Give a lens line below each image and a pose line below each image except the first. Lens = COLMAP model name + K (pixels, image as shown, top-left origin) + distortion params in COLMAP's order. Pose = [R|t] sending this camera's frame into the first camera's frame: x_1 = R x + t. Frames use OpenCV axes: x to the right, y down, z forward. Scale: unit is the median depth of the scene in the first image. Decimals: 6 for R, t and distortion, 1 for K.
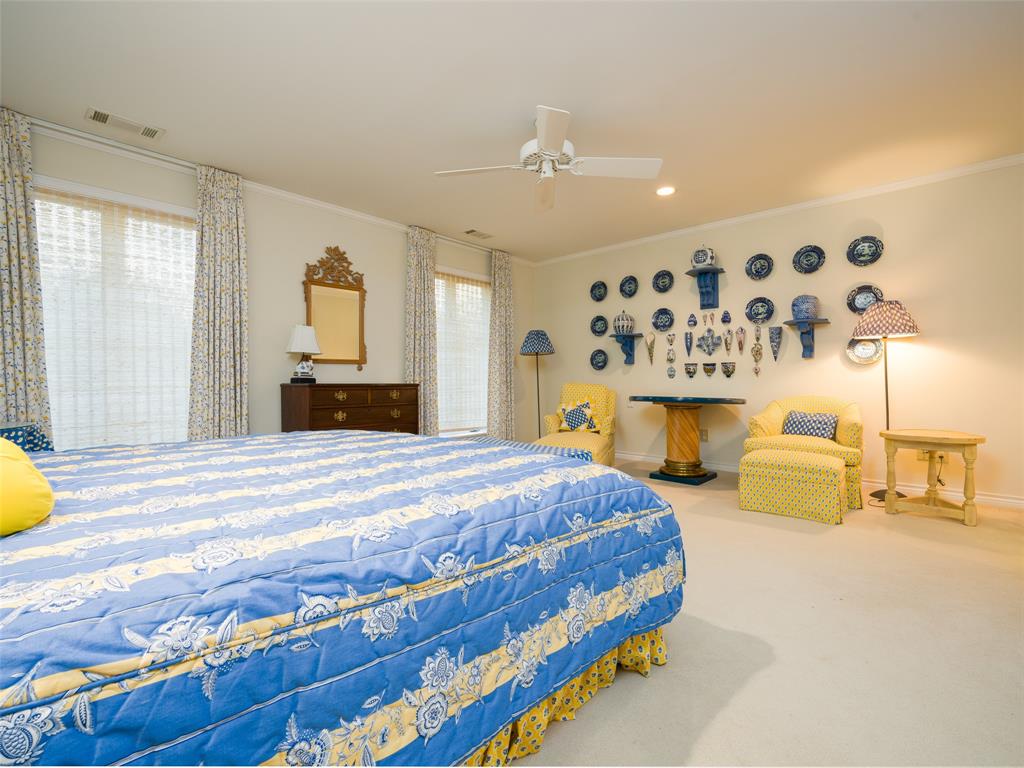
lens RADIAL K [[478.0, 0, 508.4], [0, 478.0, 382.9], [0, 0, 1]] dist [-0.001773, -0.000355]
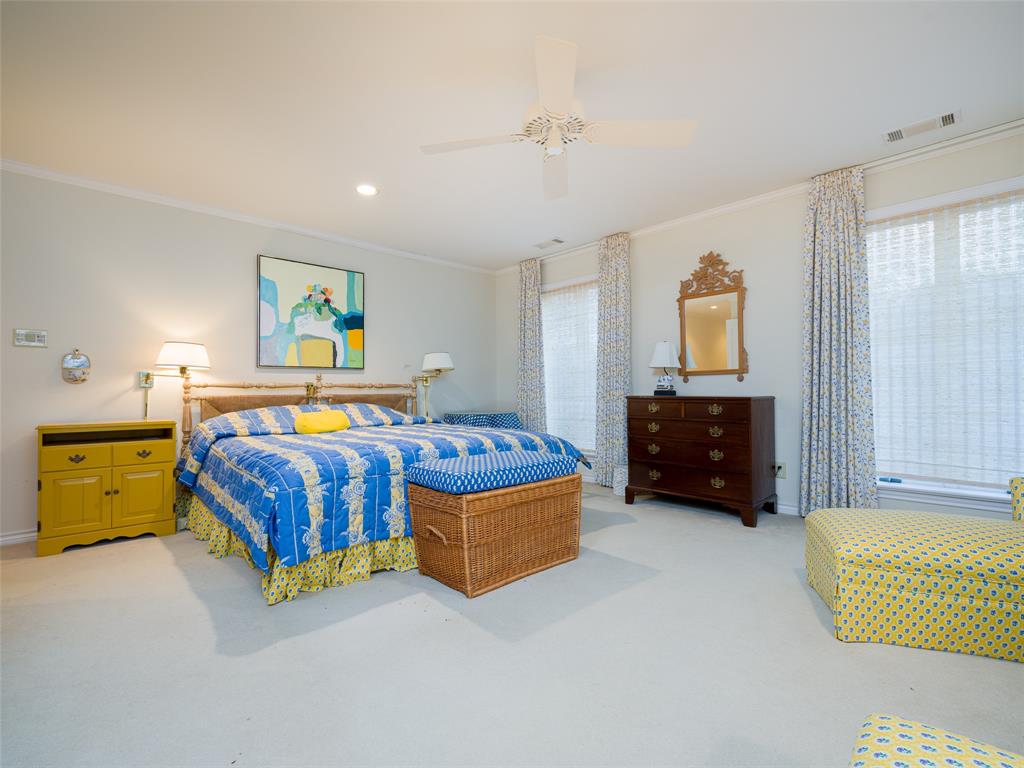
lens RADIAL K [[478.0, 0, 508.4], [0, 478.0, 382.9], [0, 0, 1]] dist [-0.001773, -0.000355]
pose [[-0.093560, -0.017171, -0.995466, 0.636892], [-0.003932, 0.999850, -0.016877, -0.007445], [0.995606, 0.002336, -0.093613, 0.707559]]
